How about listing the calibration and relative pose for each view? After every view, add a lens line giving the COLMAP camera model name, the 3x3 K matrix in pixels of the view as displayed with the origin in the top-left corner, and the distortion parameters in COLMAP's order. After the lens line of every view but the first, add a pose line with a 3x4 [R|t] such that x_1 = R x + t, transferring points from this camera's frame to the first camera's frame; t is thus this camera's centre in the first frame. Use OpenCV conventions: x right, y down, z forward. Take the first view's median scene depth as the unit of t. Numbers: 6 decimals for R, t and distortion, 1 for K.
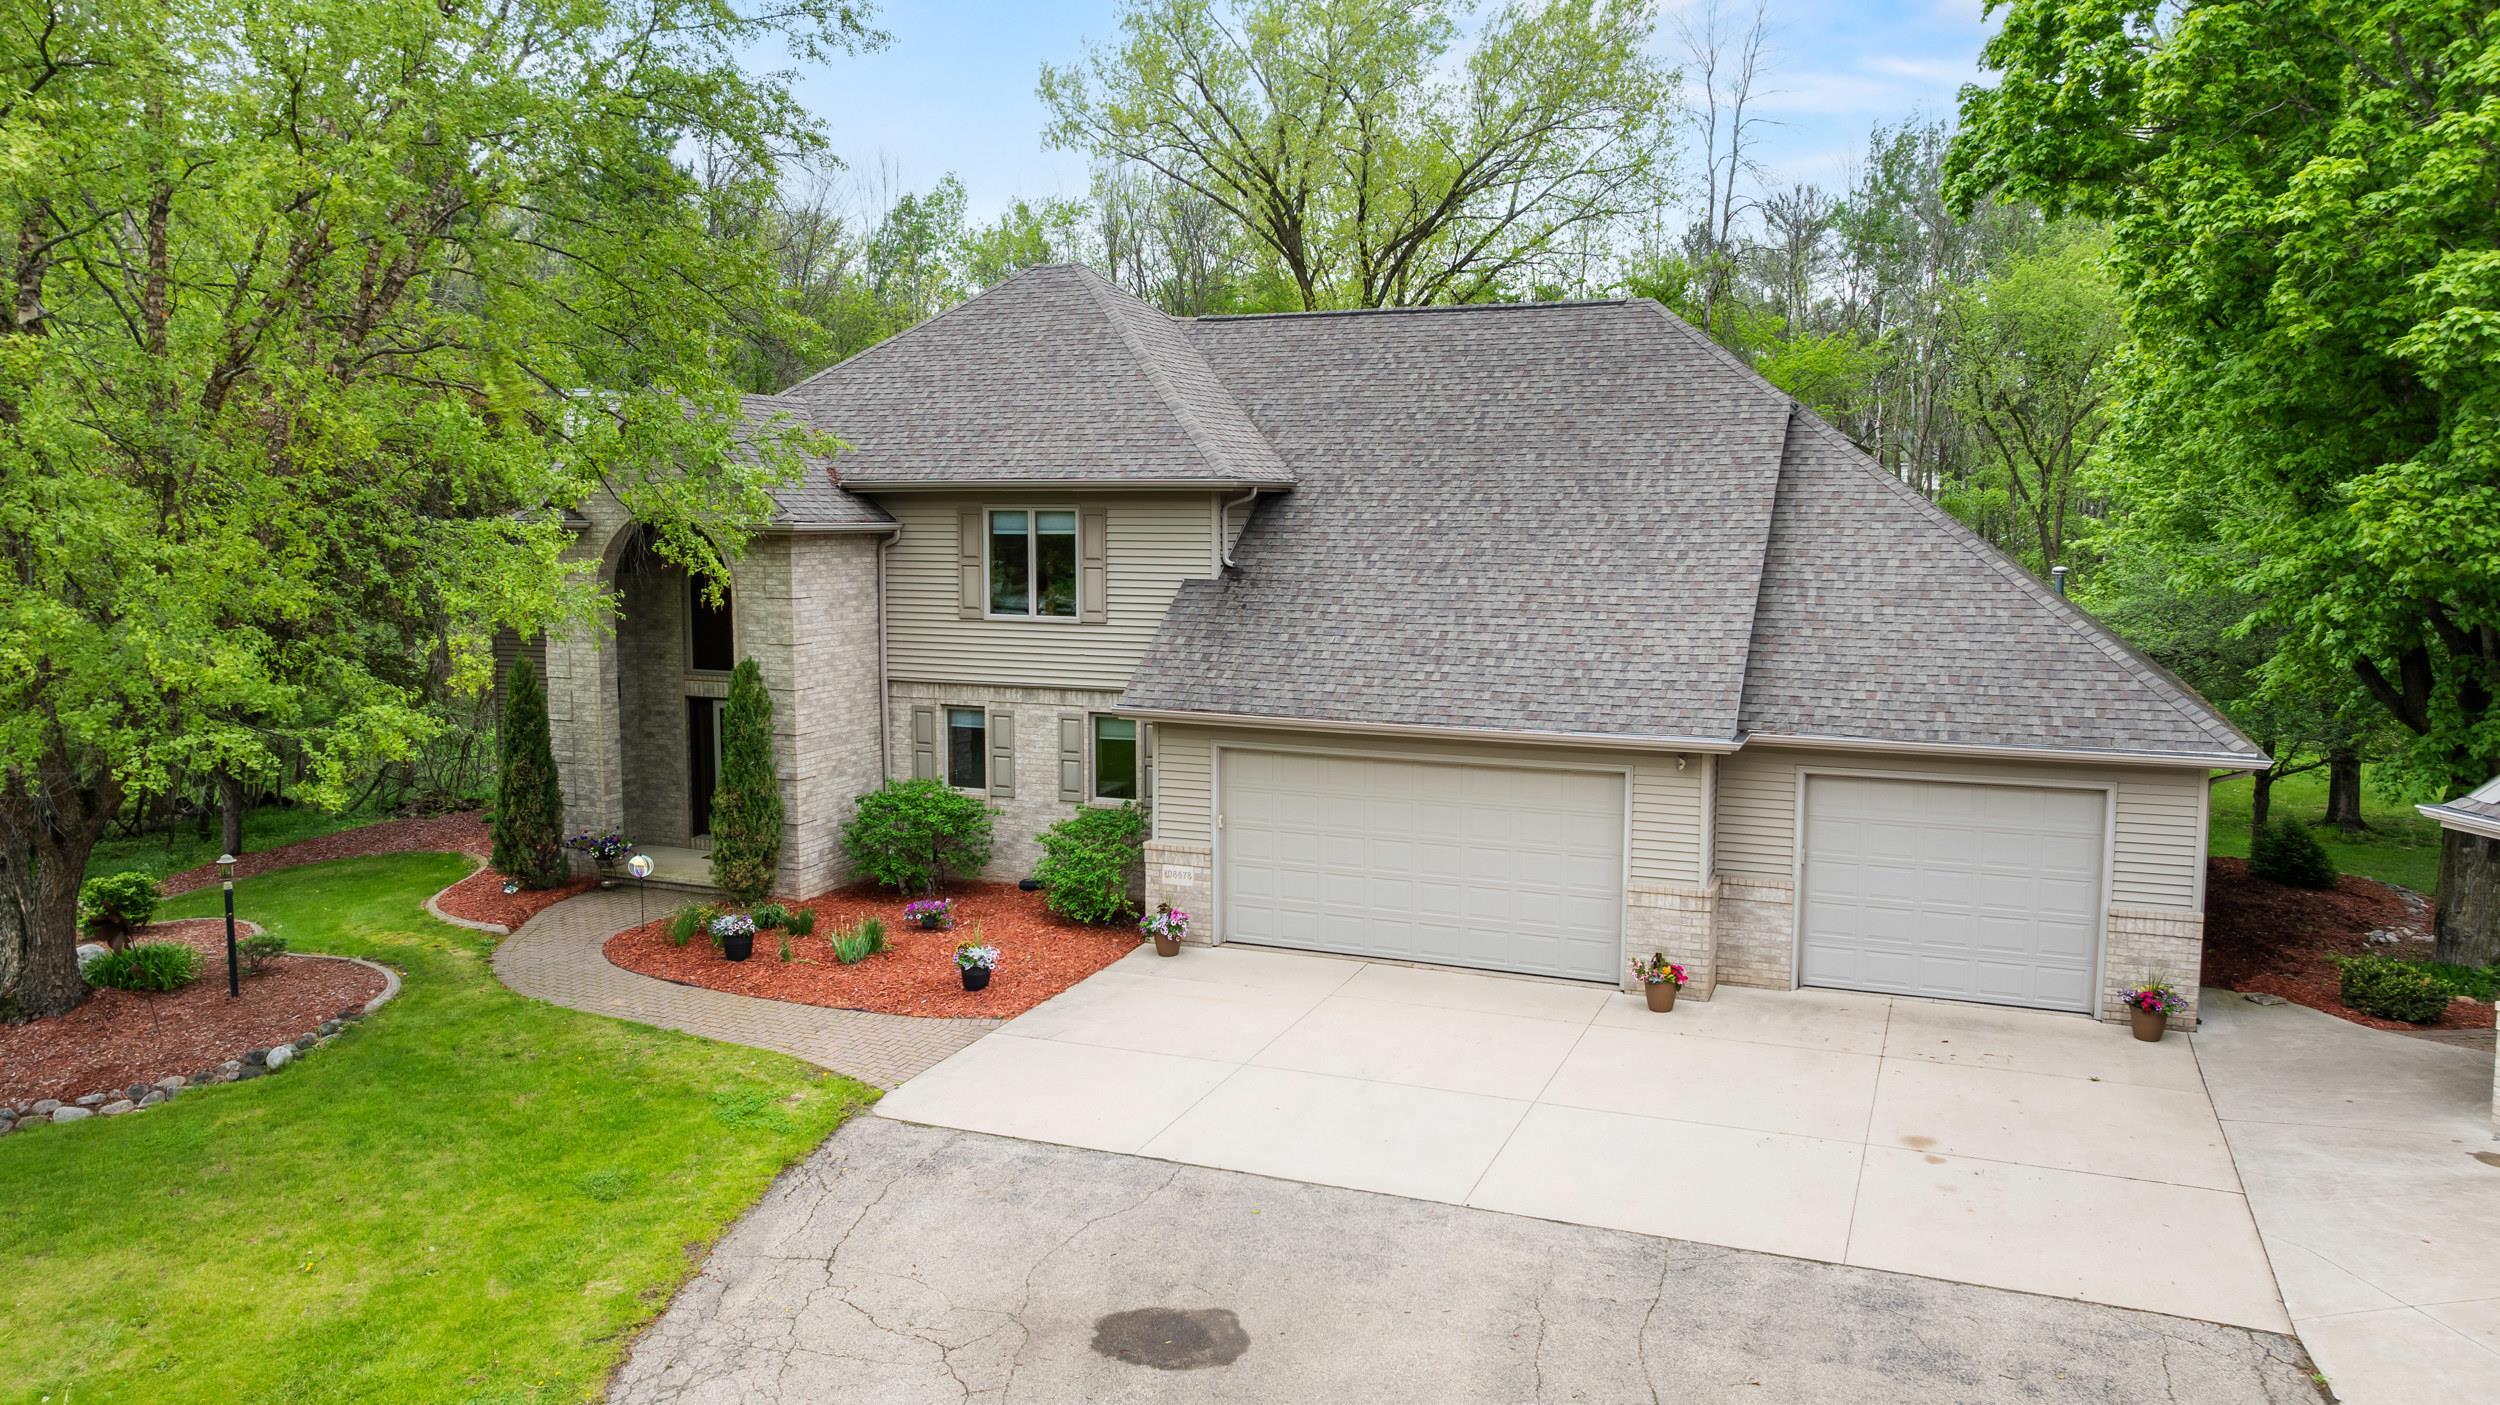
lens RADIAL K [[1765.3, 0, 1250.0], [0, 1765.3, 702.5], [0, 0, 1]] dist [-0.018544, 0.008665]
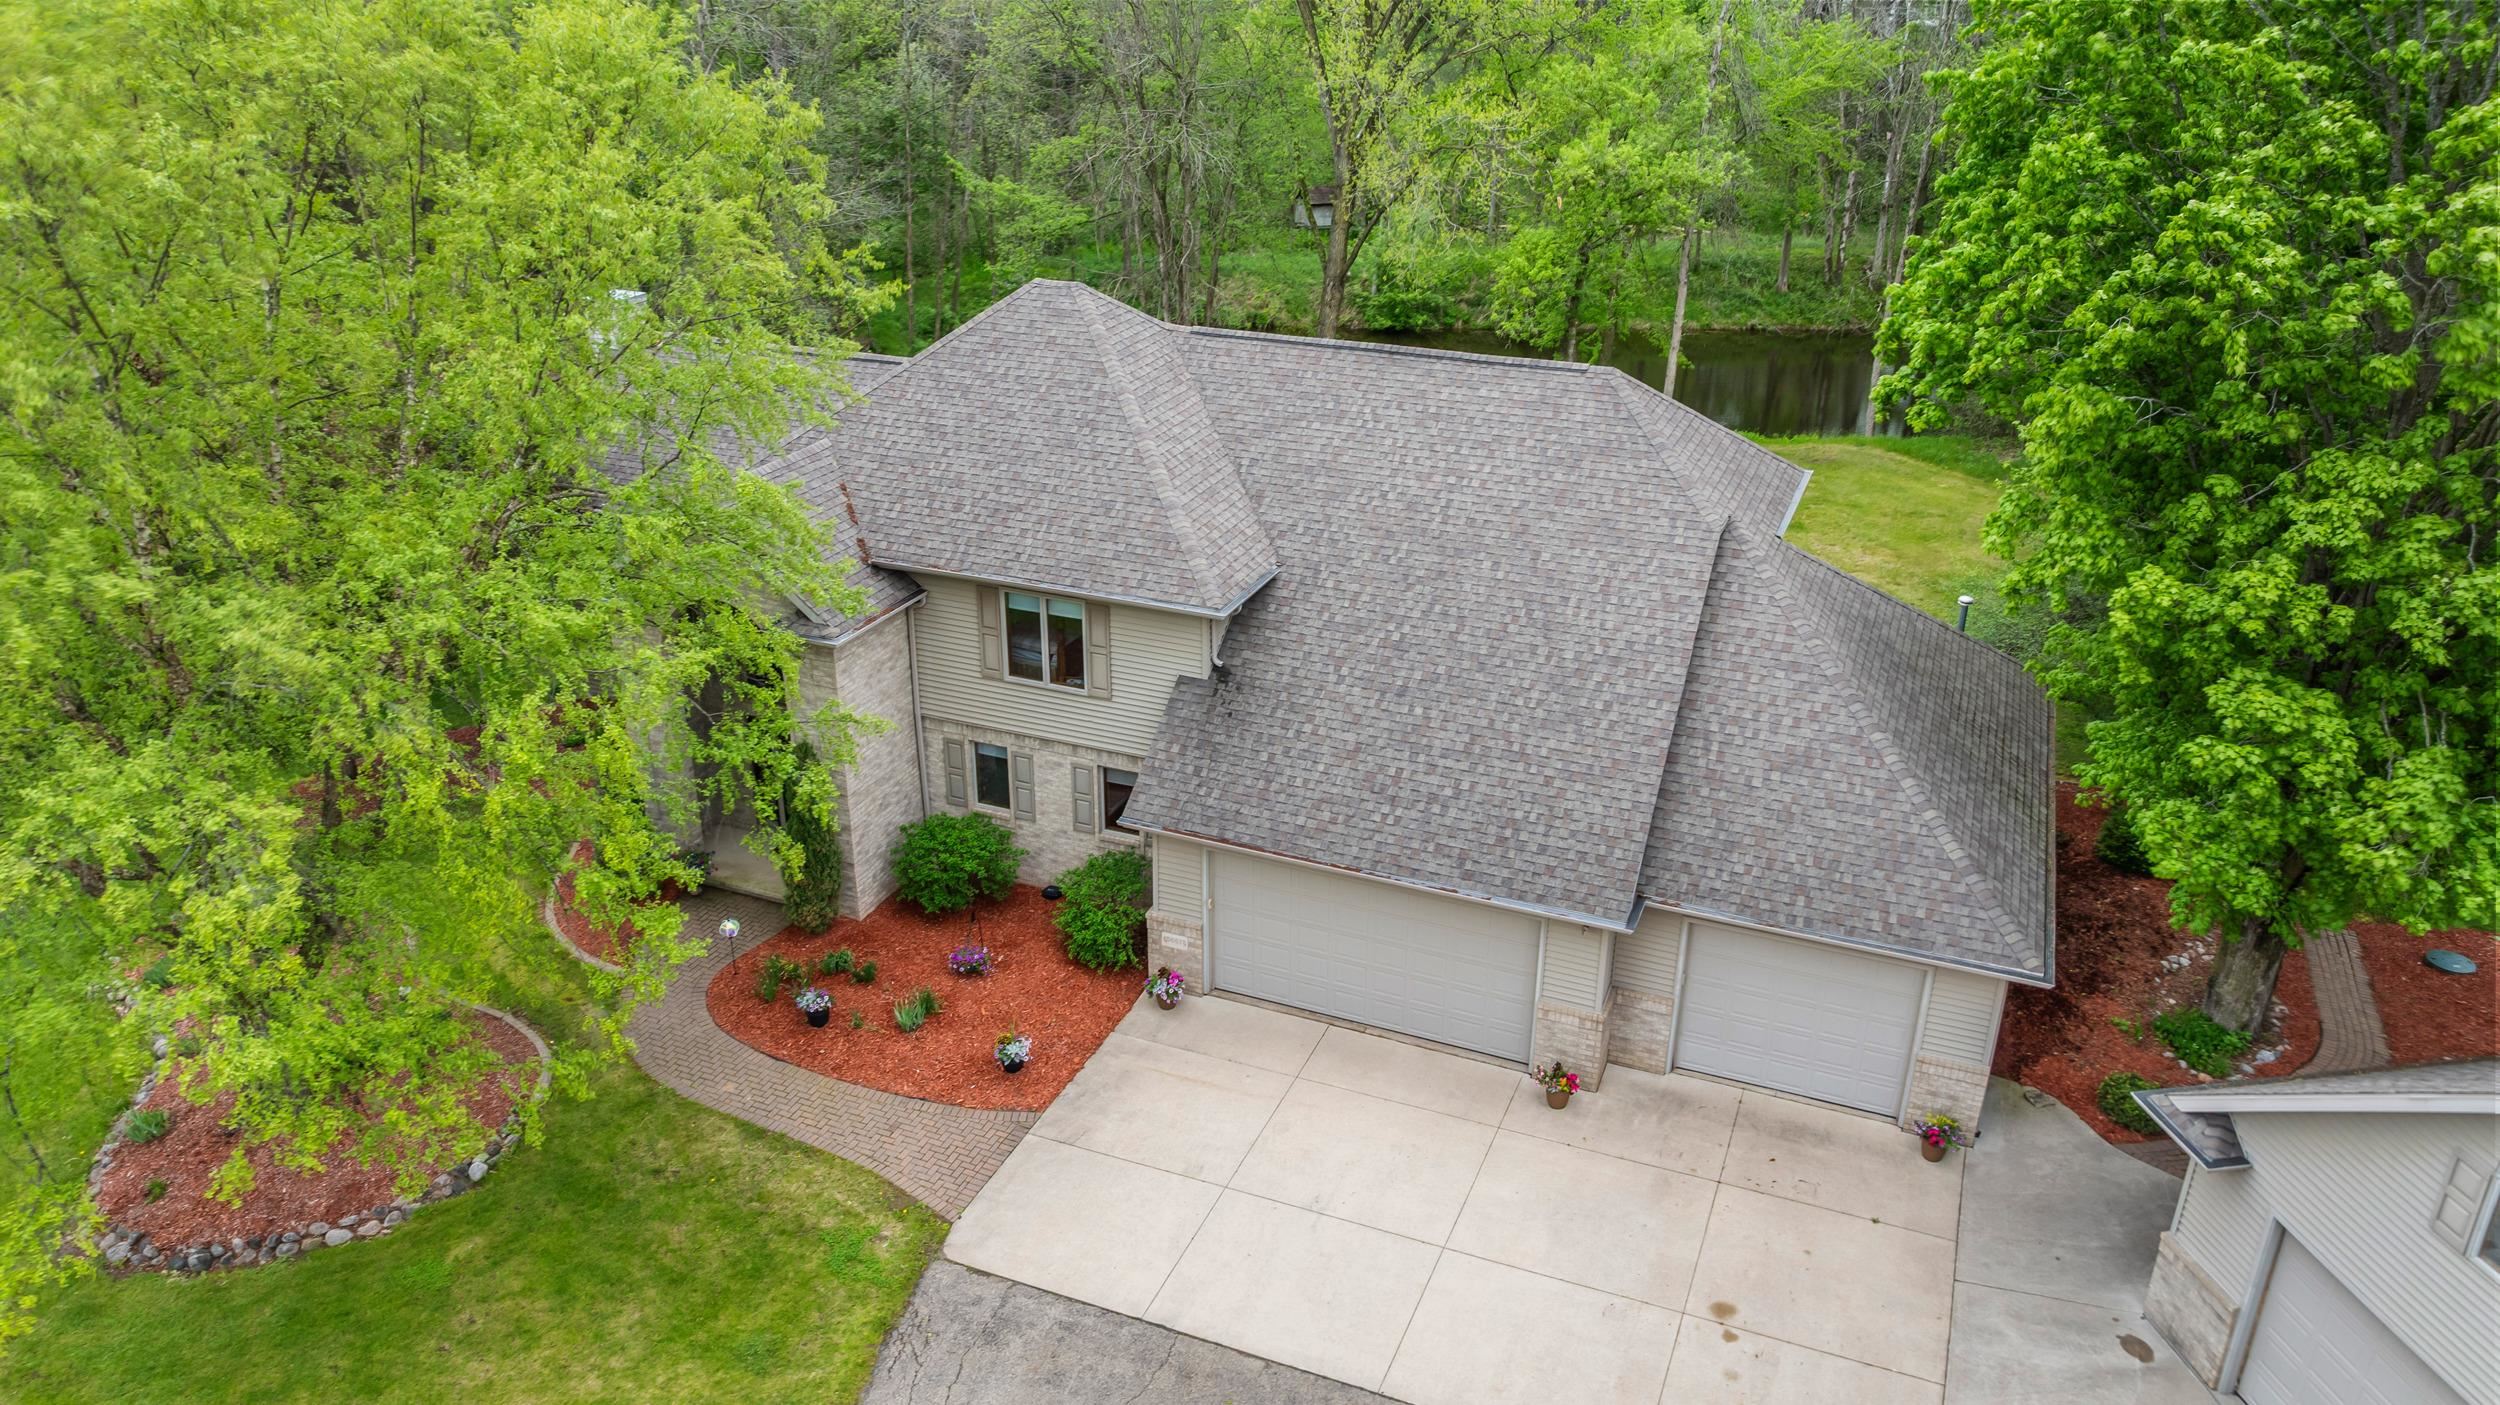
lens RADIAL K [[1766.0, 0, 1250.0], [0, 1766.0, 702.5], [0, 0, 1]] dist [0.001740, -0.062879]
pose [[0.999981, 0.005866, -0.001780, 0.012574], [-0.005048, 0.952734, 0.303764, -0.447565], [0.003477, -0.303749, 0.952746, -0.108909]]
